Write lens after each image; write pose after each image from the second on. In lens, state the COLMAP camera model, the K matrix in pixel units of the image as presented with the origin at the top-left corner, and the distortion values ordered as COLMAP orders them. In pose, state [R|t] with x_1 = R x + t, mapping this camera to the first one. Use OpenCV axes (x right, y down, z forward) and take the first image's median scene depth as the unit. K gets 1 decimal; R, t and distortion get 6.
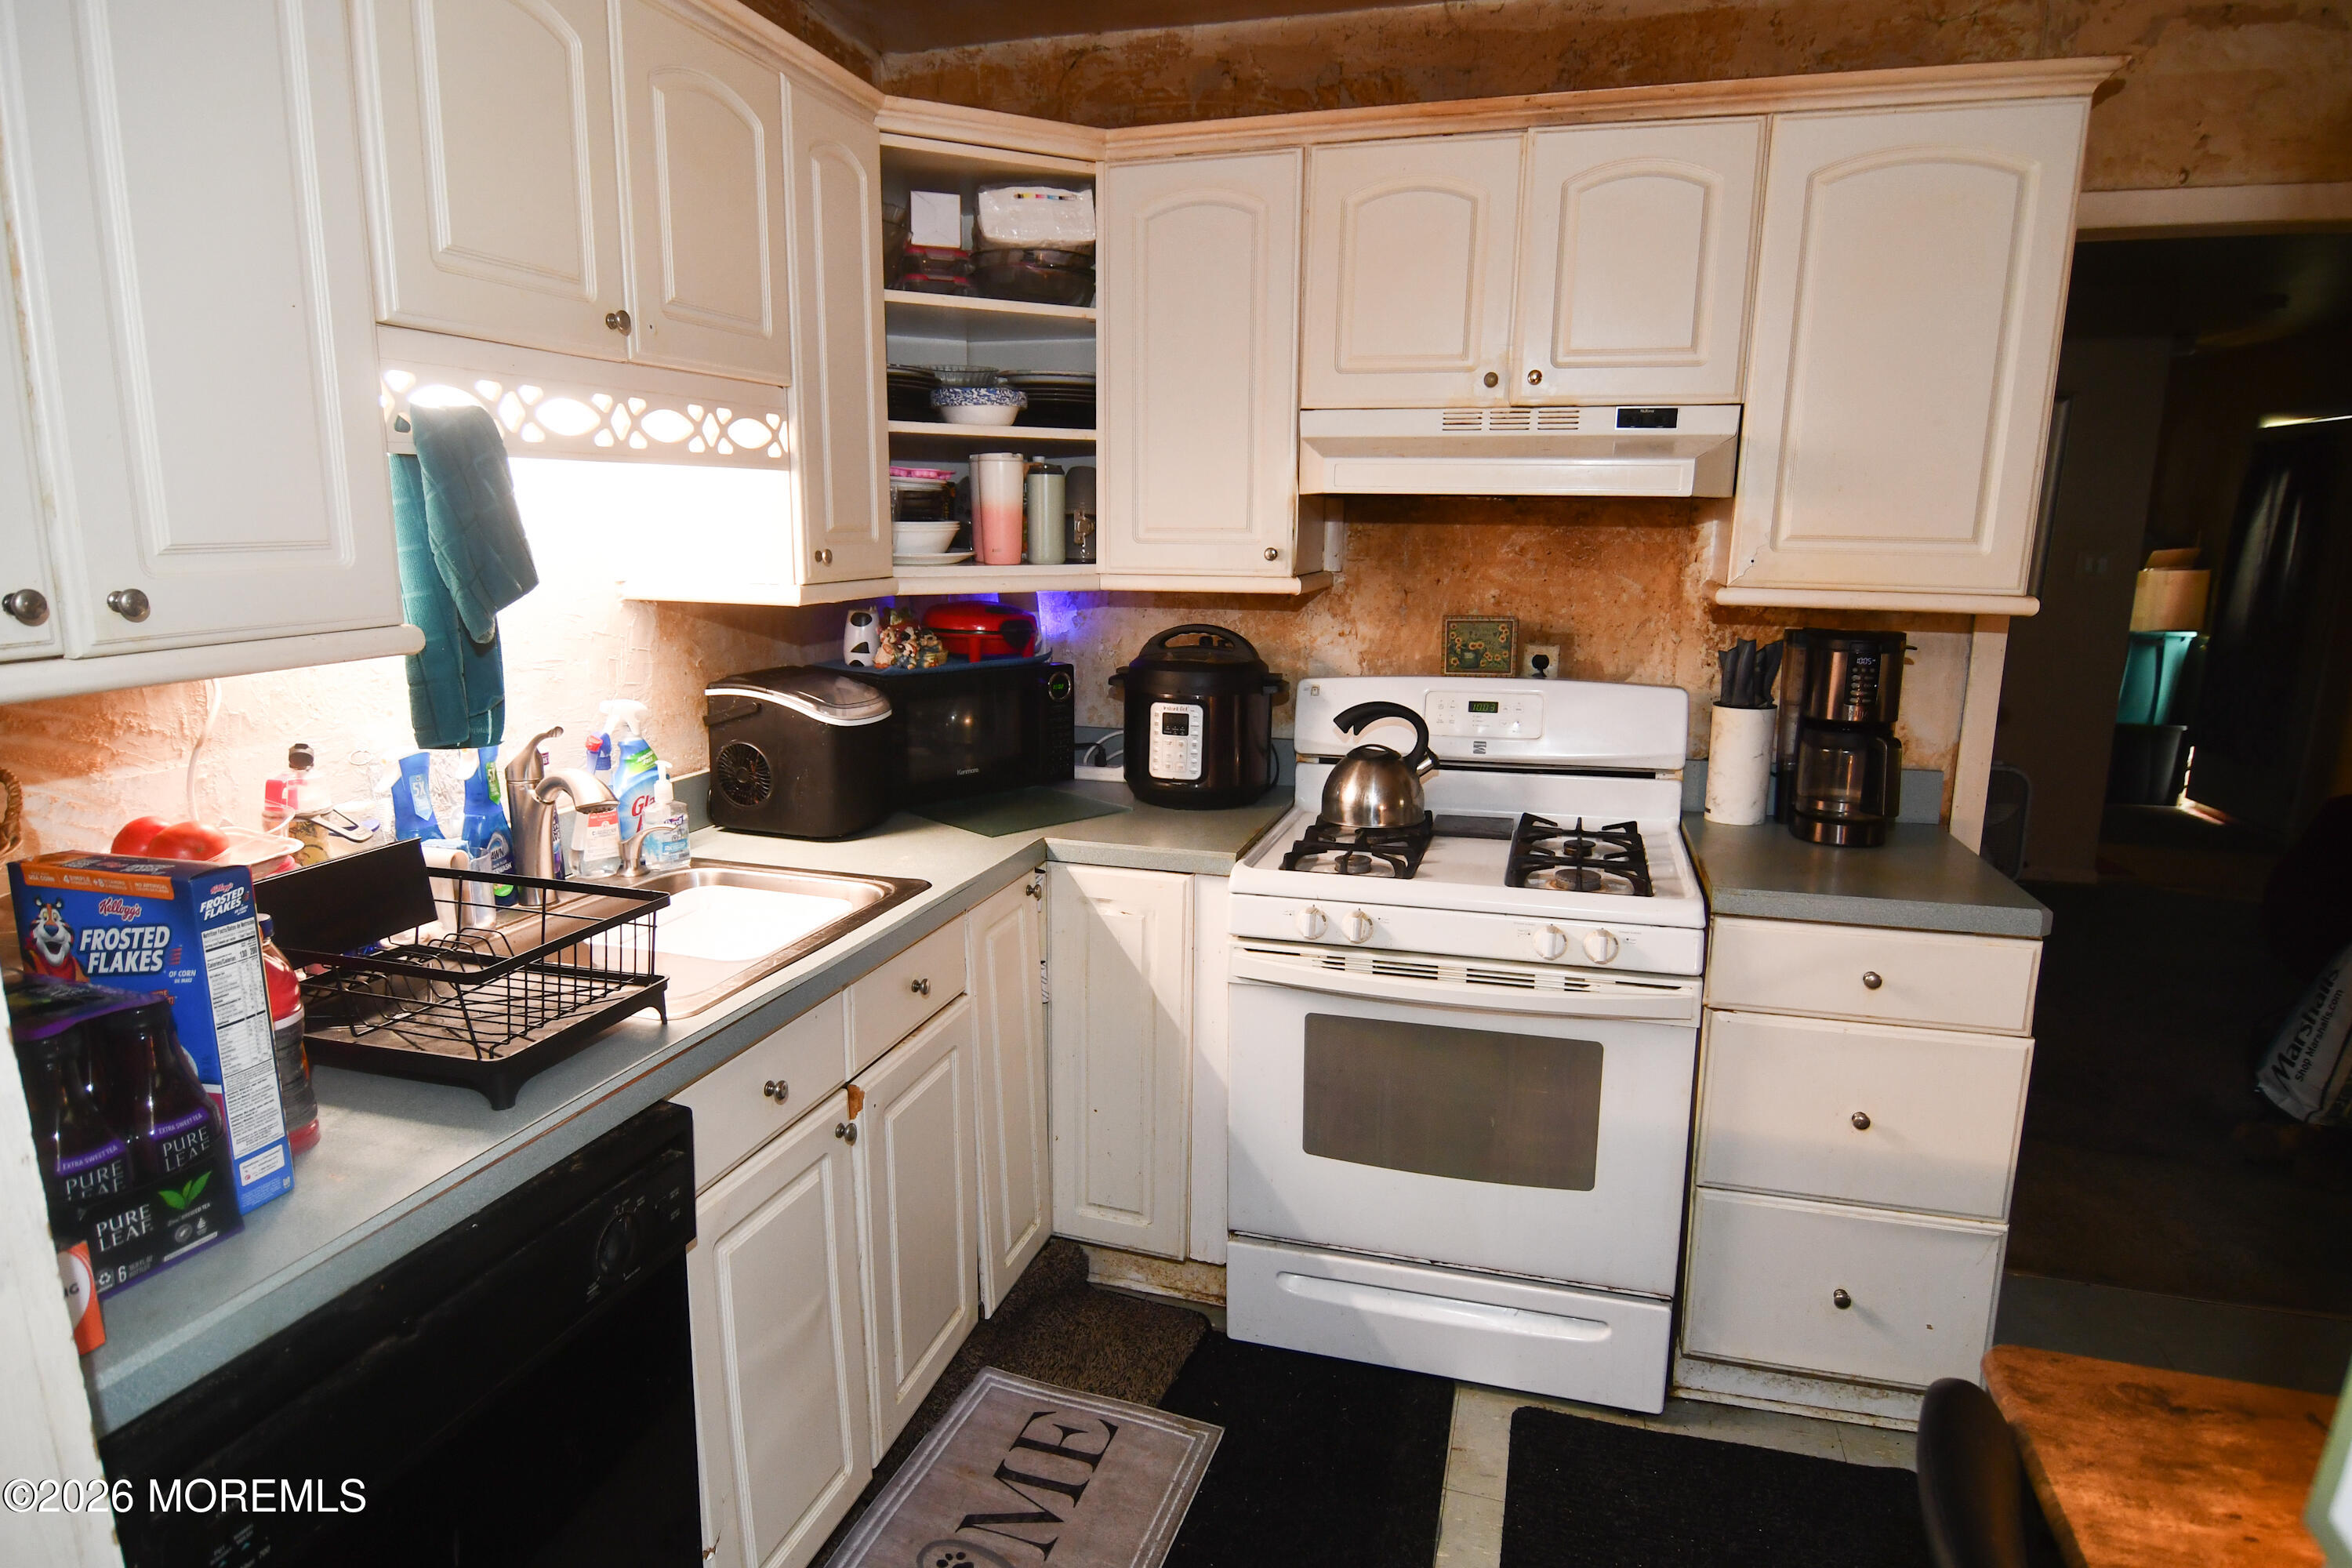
lens RADIAL K [[1276.6, 0, 1163.7], [0, 1276.6, 796.2], [0, 0, 1]] dist [-0.013026, -0.006443]
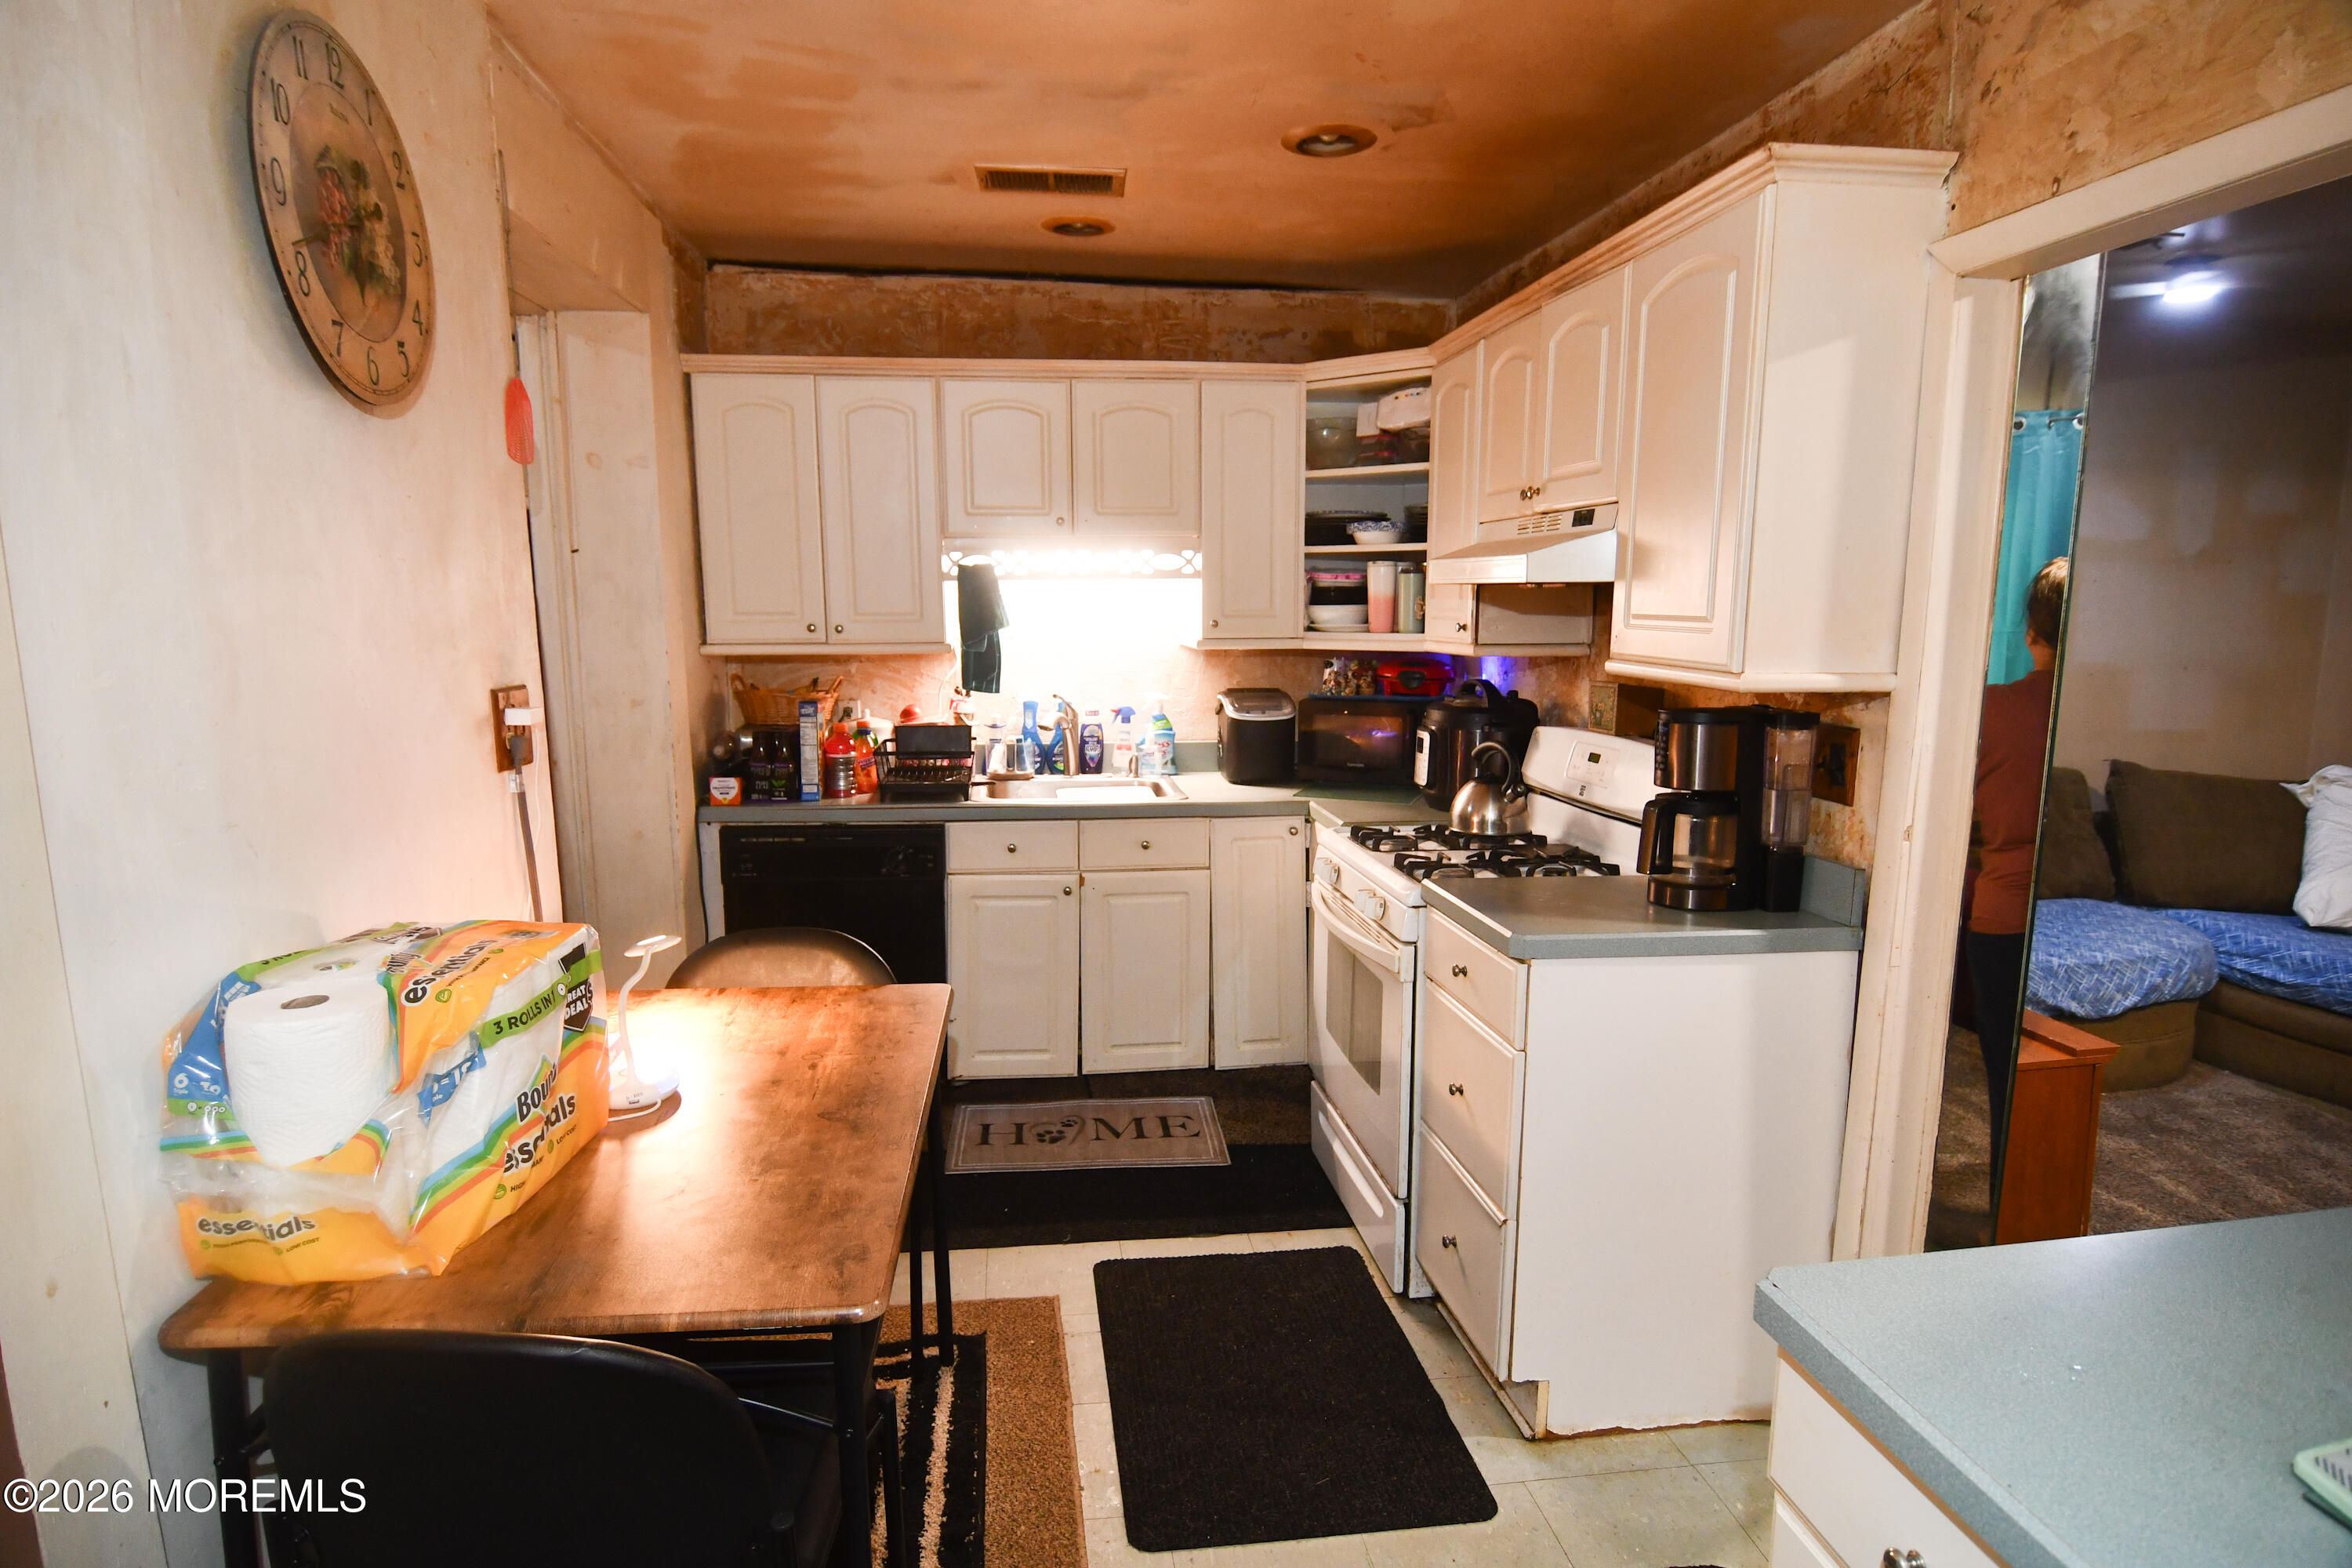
lens RADIAL K [[1276.6, 0, 1191.6], [0, 1276.6, 792.5], [0, 0, 1]] dist [-0.013026, -0.006443]
pose [[0.422811, 0.127005, -0.897274, 1.282211], [-0.183478, 0.981622, 0.052486, -0.034496], [0.887449, 0.142439, 0.438344, 0.168500]]
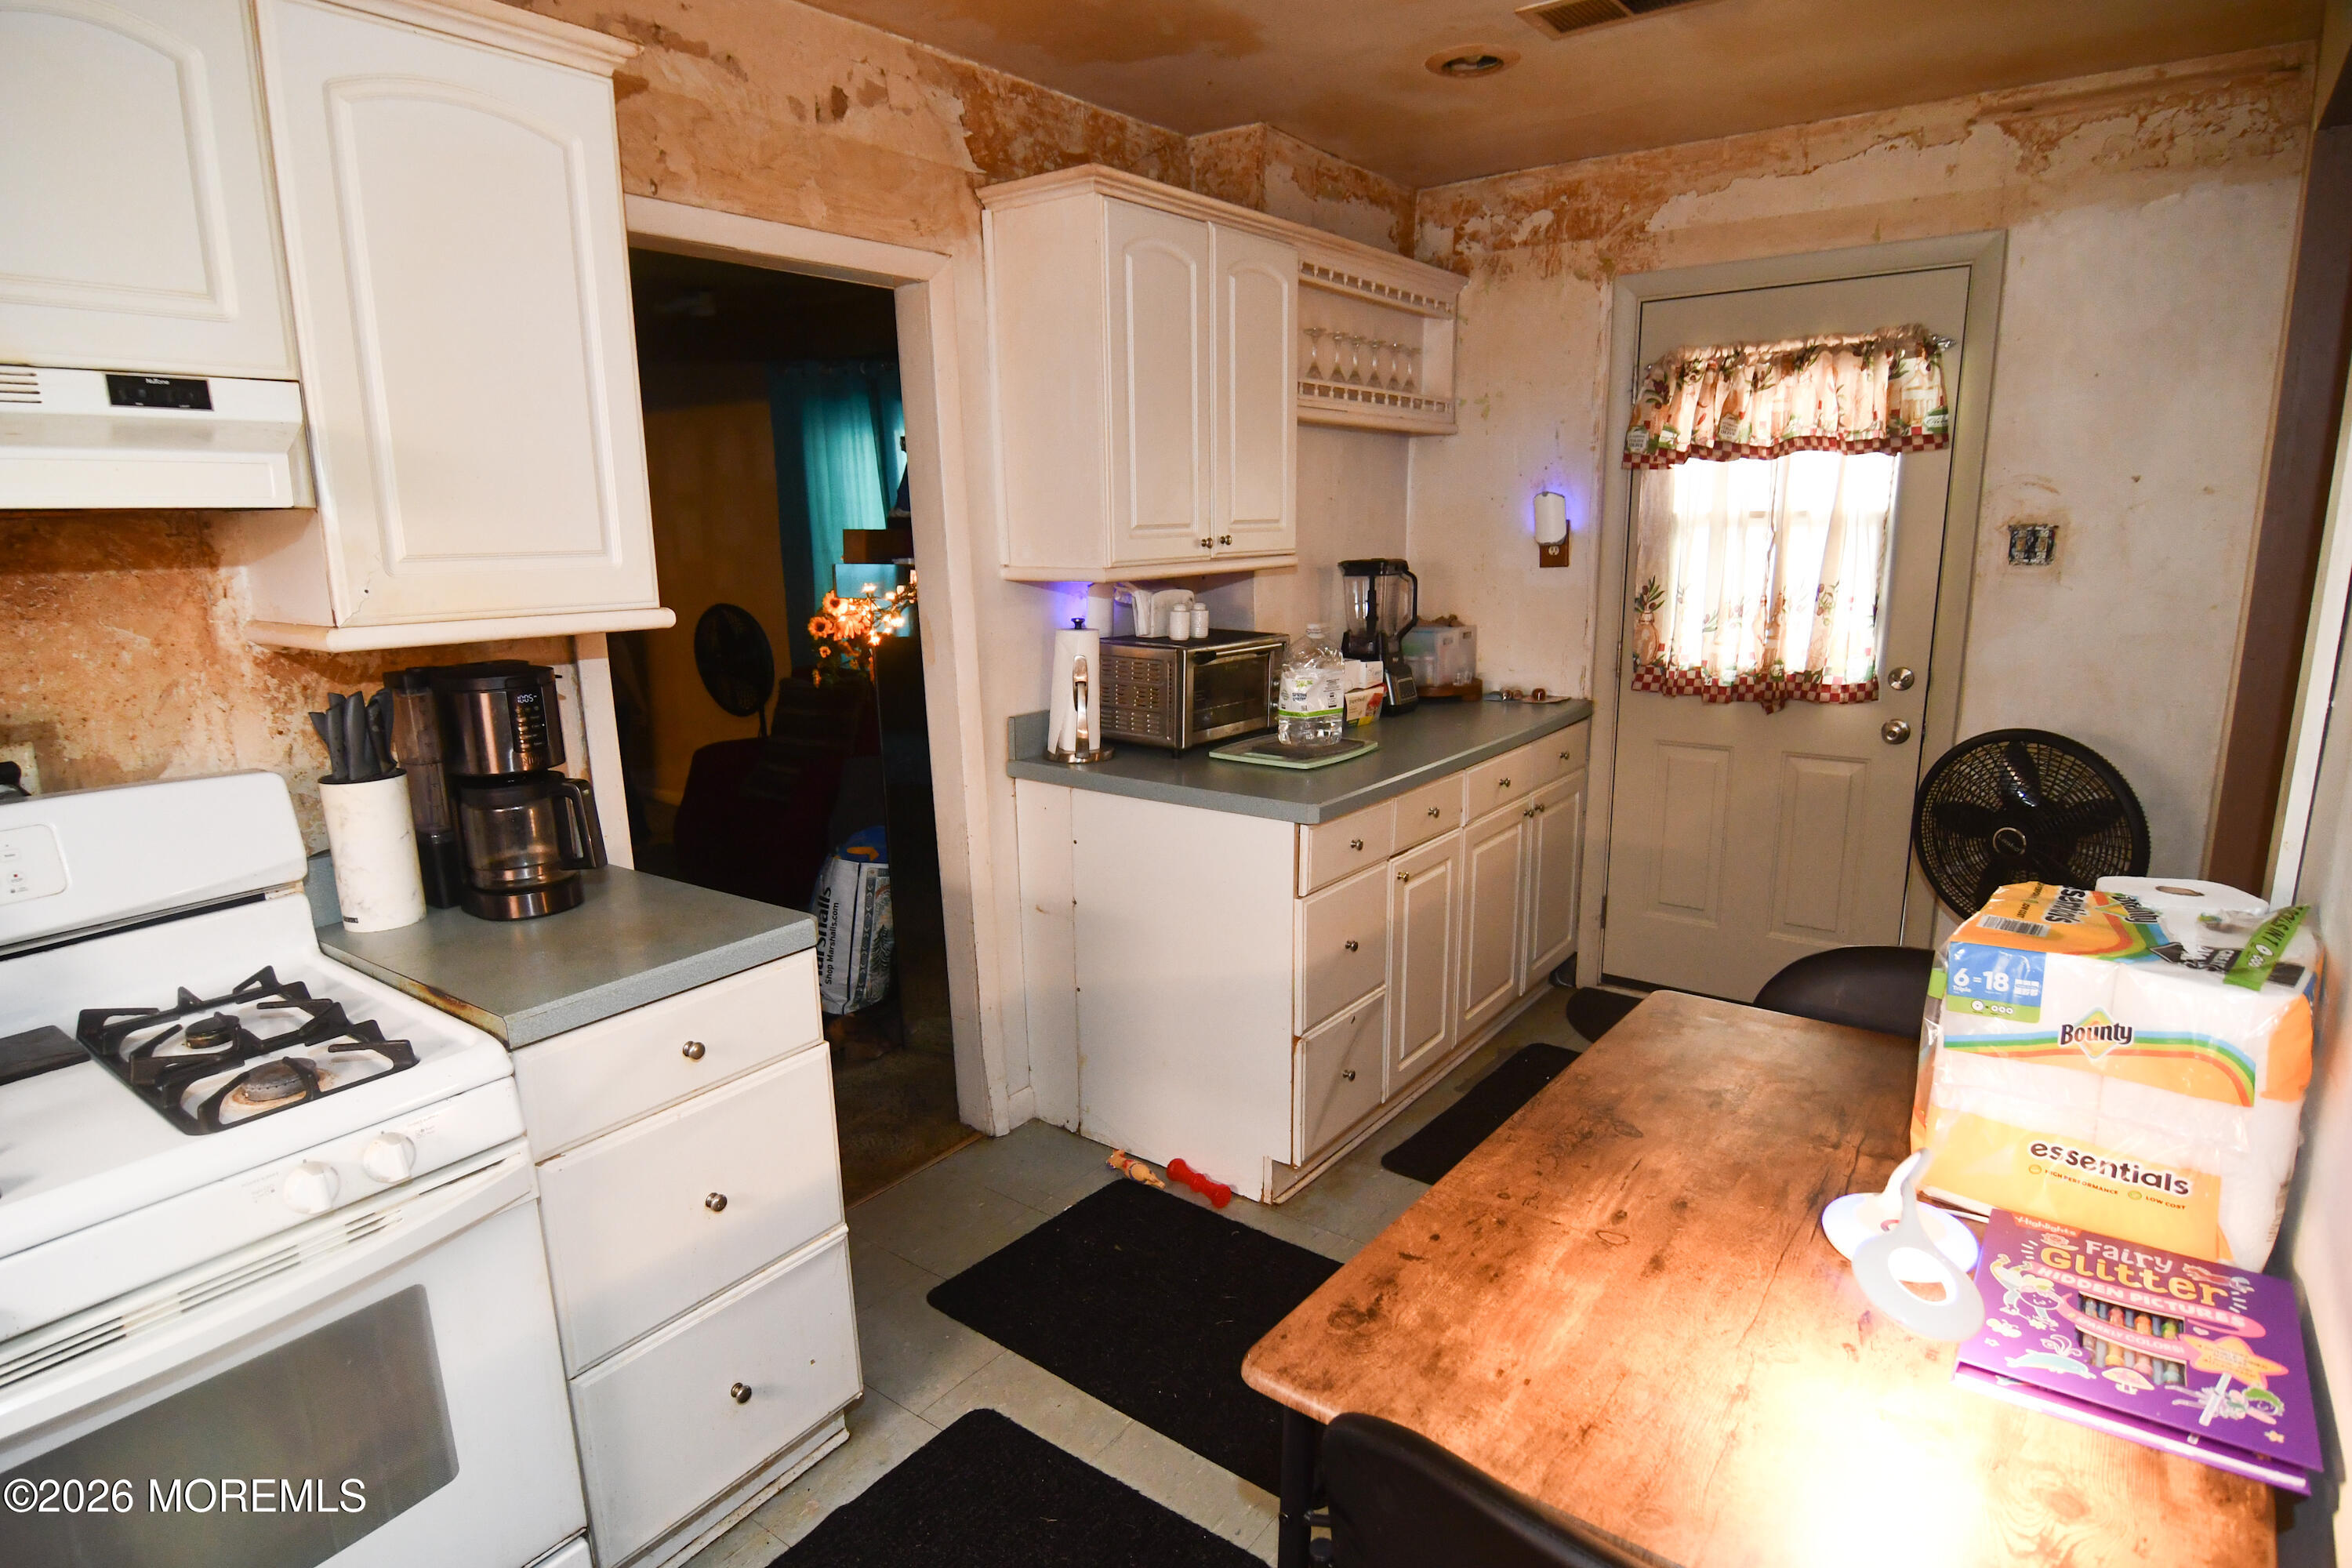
lens RADIAL K [[1276.6, 0, 1160.5], [0, 1276.6, 799.1], [0, 0, 1]] dist [-0.013026, -0.006443]
pose [[0.345011, -0.213785, 0.913927, -0.087453], [0.214392, 0.965923, 0.145013, -0.070295], [-0.913785, 0.145908, 0.379088, 0.285125]]
